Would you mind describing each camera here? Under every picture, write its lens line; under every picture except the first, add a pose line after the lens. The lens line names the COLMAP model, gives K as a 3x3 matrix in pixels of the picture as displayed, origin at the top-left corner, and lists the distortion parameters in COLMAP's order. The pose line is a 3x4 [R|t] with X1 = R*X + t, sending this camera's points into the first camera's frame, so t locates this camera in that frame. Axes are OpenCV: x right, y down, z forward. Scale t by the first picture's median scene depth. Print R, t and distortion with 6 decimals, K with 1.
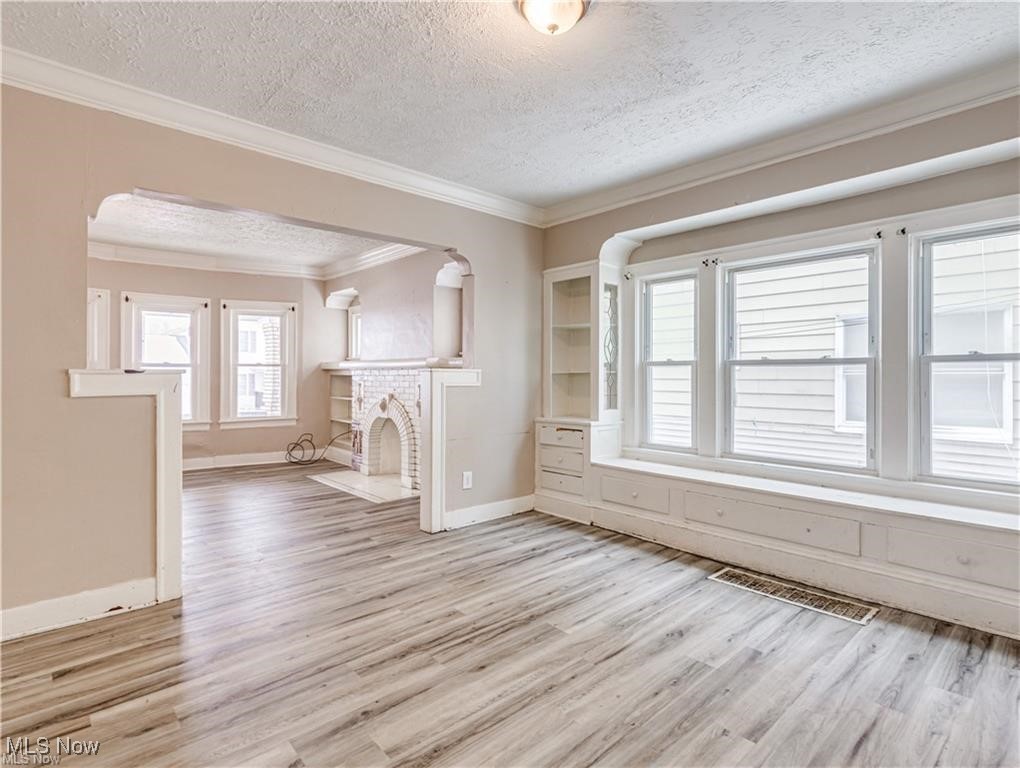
lens RADIAL K [[529.2, 0, 509.4], [0, 529.2, 378.9], [0, 0, 1]] dist [-0.022324, 0.000599]
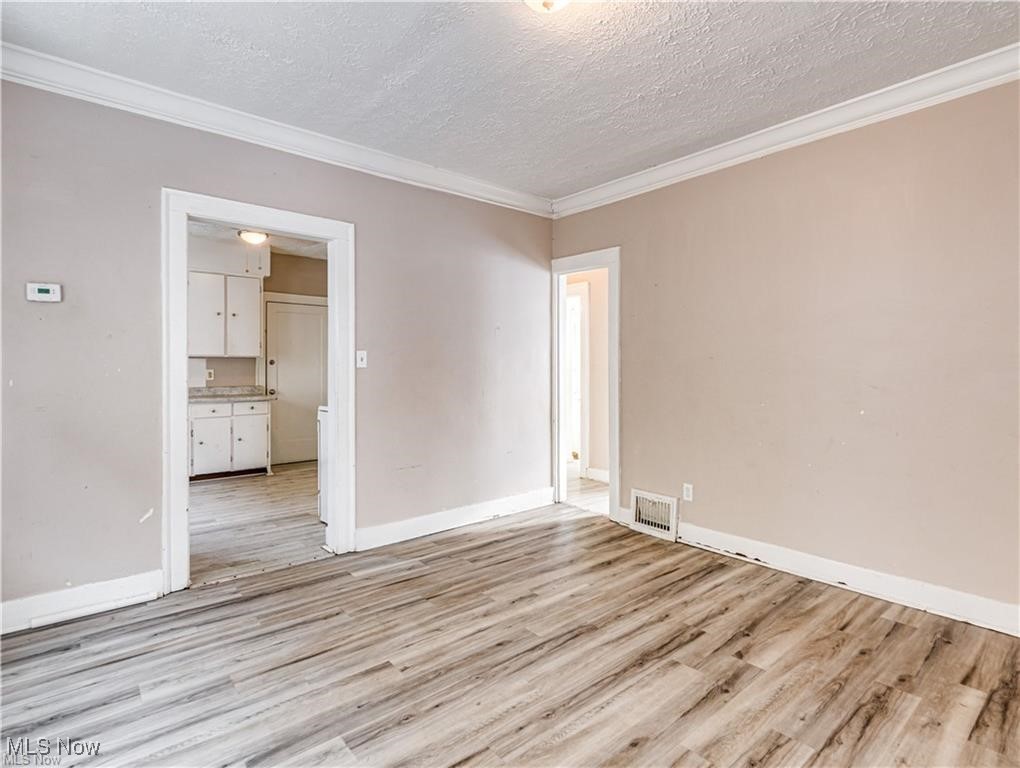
lens RADIAL K [[529.2, 0, 510.7], [0, 529.2, 378.2], [0, 0, 1]] dist [-0.022324, 0.000599]
pose [[-0.999534, -0.000183, 0.030509, 0.121243], [0.000534, 0.999724, 0.023478, -0.016292], [-0.030505, 0.023484, -0.999259, 1.979091]]
